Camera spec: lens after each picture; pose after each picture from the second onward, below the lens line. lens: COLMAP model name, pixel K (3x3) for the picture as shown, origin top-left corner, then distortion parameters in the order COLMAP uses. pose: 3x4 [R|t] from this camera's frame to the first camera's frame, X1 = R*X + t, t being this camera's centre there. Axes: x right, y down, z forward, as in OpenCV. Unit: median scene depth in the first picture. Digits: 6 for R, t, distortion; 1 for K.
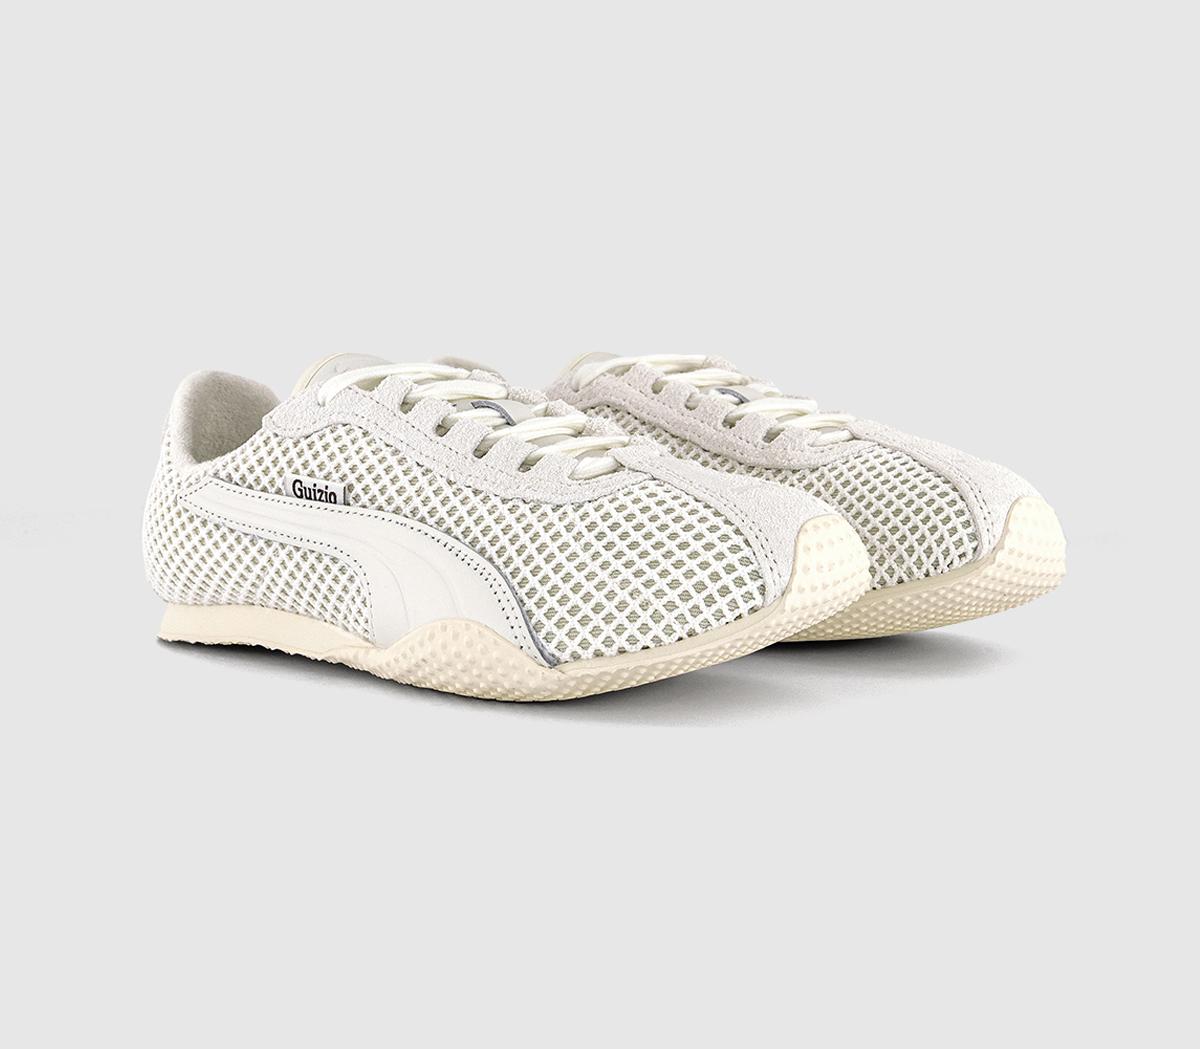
lens RADIAL K [[2359.1, 0, 600.7], [0, 2359.1, 526.5], [0, 0, 1]] dist [-0.002407, 0.000000]
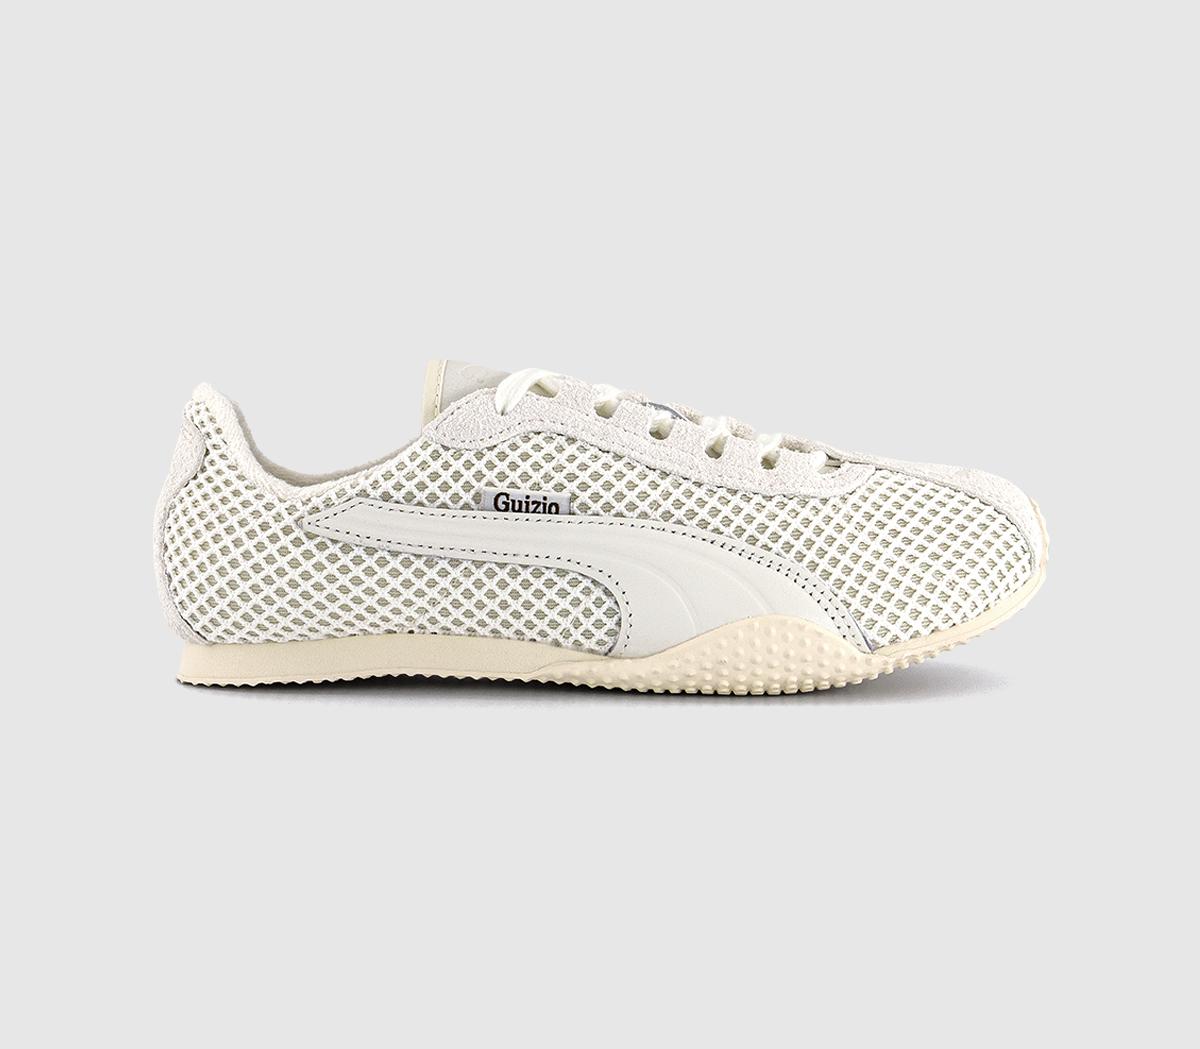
lens RADIAL K [[2359.1, 0, 598.1], [0, 2359.1, 517.2], [0, 0, 1]] dist [-0.002407, 0.000000]
pose [[0.812418, -0.065658, 0.579367, -0.654869], [0.068969, 0.997485, 0.016331, -0.023024], [-0.578982, 0.026691, 0.814903, 0.203931]]
